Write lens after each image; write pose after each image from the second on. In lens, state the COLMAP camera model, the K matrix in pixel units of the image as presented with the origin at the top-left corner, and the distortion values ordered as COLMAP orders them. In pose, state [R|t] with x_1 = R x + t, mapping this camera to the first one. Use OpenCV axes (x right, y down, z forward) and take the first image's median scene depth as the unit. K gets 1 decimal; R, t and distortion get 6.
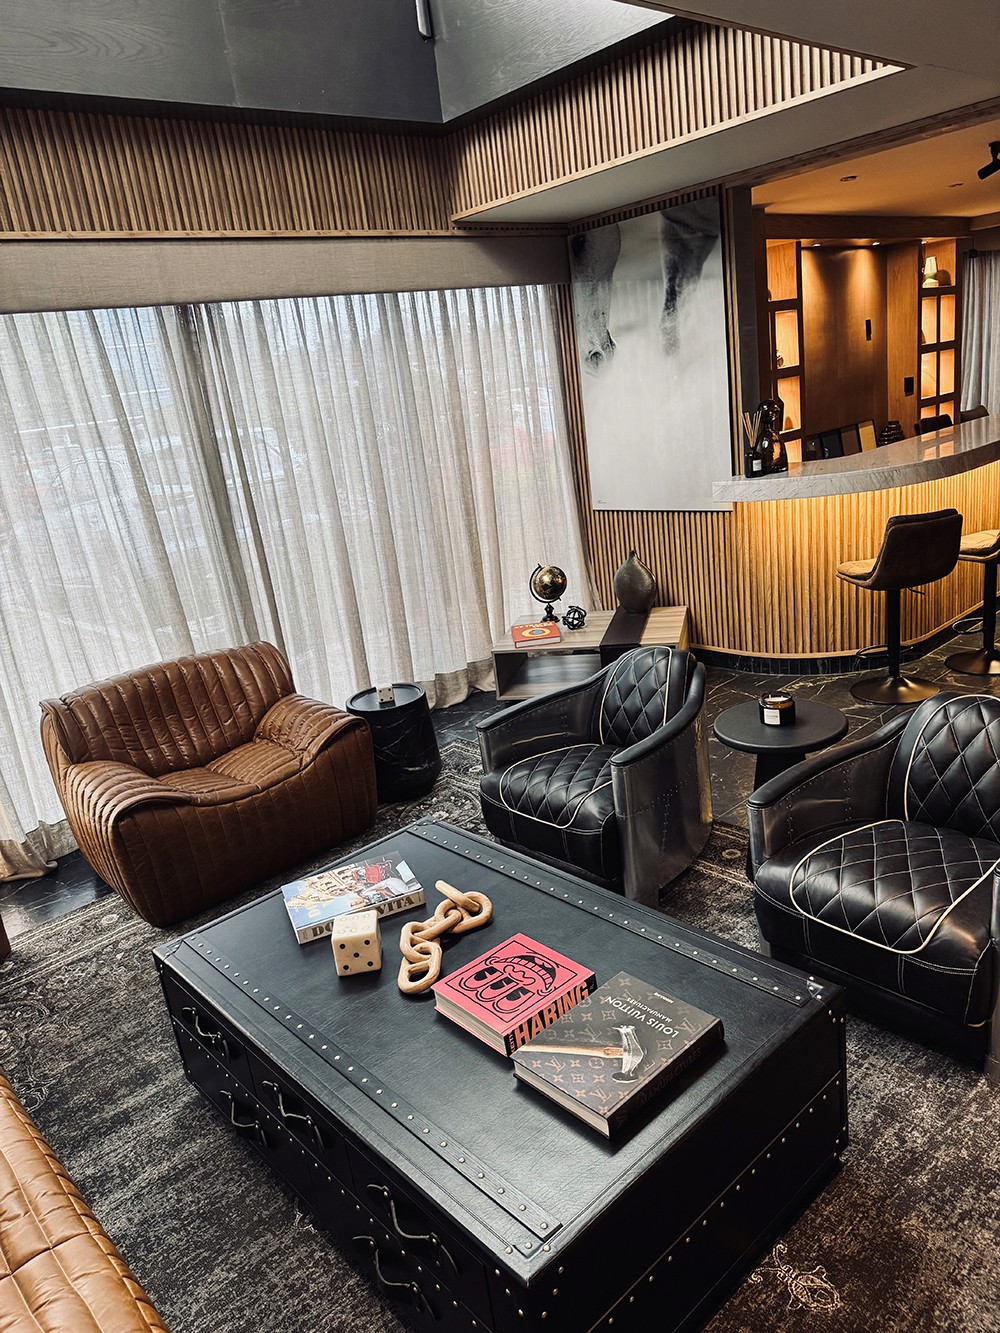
lens RADIAL K [[944.7, 0, 503.2], [0, 944.7, 674.4], [0, 0, 1]] dist [0.091215, -0.122105]
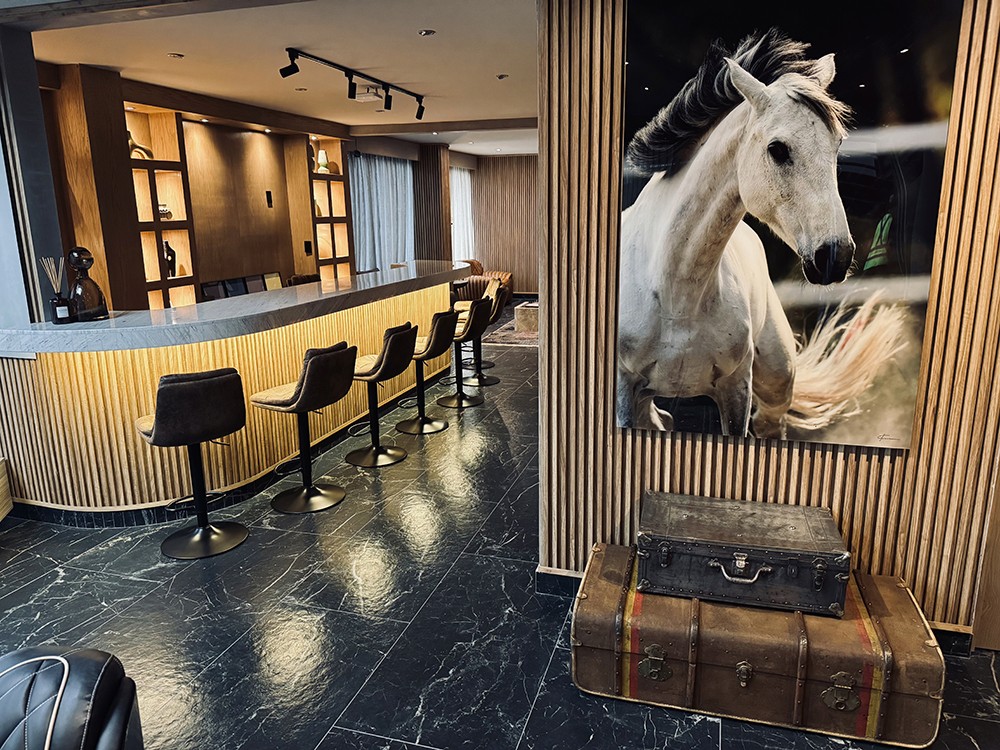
lens RADIAL K [[708.7, 0, 500.0], [0, 708.7, 375.0], [0, 0, 1]] dist [0.091215, -0.122105]
pose [[0.858172, -0.009816, 0.513268, 0.194002], [0.064407, 0.993976, -0.088677, -0.046764], [-0.509305, 0.109158, 0.853635, 0.122216]]
